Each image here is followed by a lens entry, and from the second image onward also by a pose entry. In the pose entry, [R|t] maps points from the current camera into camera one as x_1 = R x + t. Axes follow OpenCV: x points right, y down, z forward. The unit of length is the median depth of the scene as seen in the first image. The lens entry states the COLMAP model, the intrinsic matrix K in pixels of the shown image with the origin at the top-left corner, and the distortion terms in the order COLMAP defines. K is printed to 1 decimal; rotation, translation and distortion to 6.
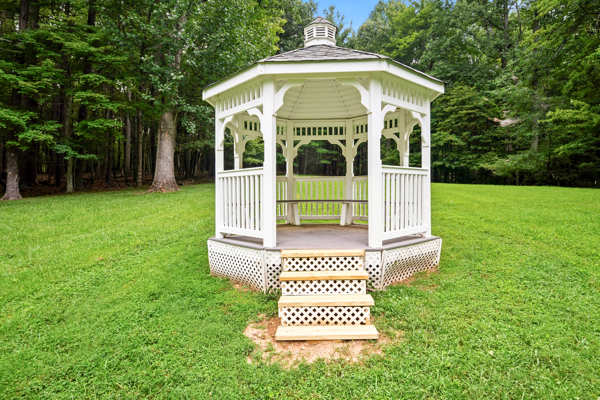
lens RADIAL K [[329.6, 0, 300.0], [0, 329.6, 200.0], [0, 0, 1]] dist [0.000073, -0.000179]
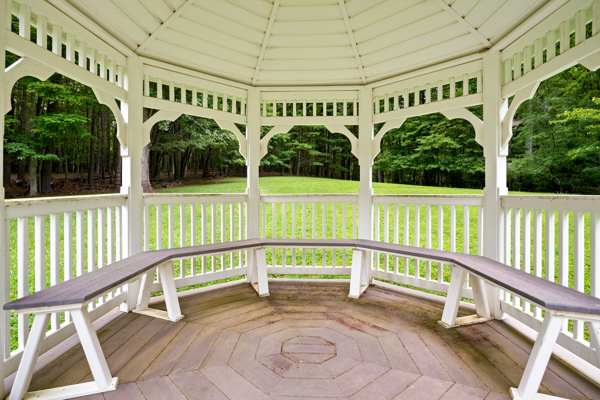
lens RADIAL K [[321.1, 0, 300.0], [0, 321.1, 200.0], [0, 0, 1]] dist [-0.019433, 0.000074]
pose [[0.999754, 0.005248, 0.021541, 0.033178], [-0.005210, 0.999985, -0.001799, -0.059501], [-0.021551, 0.001687, 0.999766, 0.473124]]
